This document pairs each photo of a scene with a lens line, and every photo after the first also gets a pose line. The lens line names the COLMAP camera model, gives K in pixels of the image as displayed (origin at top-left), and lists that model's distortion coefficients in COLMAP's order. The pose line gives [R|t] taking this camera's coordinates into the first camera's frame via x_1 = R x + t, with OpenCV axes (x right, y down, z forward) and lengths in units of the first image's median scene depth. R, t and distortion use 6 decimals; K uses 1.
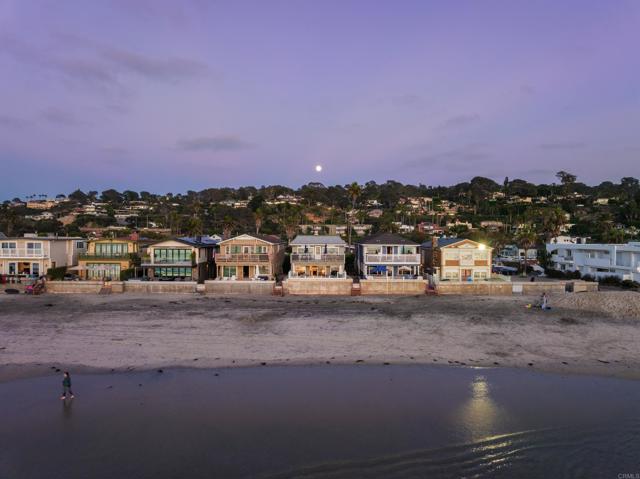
lens RADIAL K [[460.7, 0, 320.0], [0, 460.7, 239.5], [0, 0, 1]] dist [-0.008125, -0.001957]
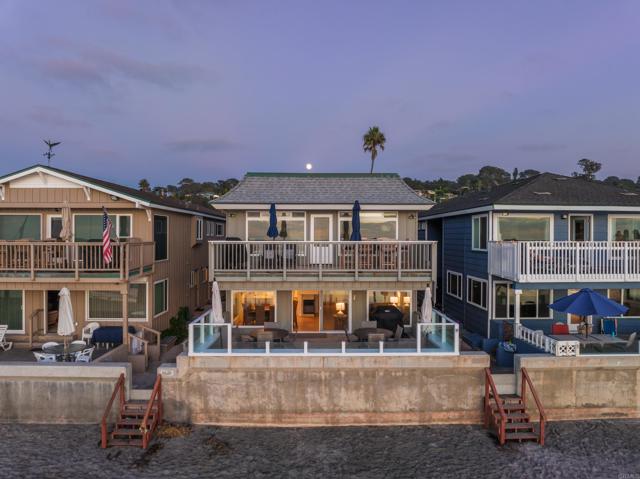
lens RADIAL K [[460.7, 0, 320.0], [0, 460.7, 239.5], [0, 0, 1]] dist [-0.008125, -0.001957]
pose [[0.999775, -0.004885, 0.020654, -0.011134], [0.004894, 0.999988, -0.000366, 0.030248], [-0.020652, 0.000467, 0.999787, 0.745627]]
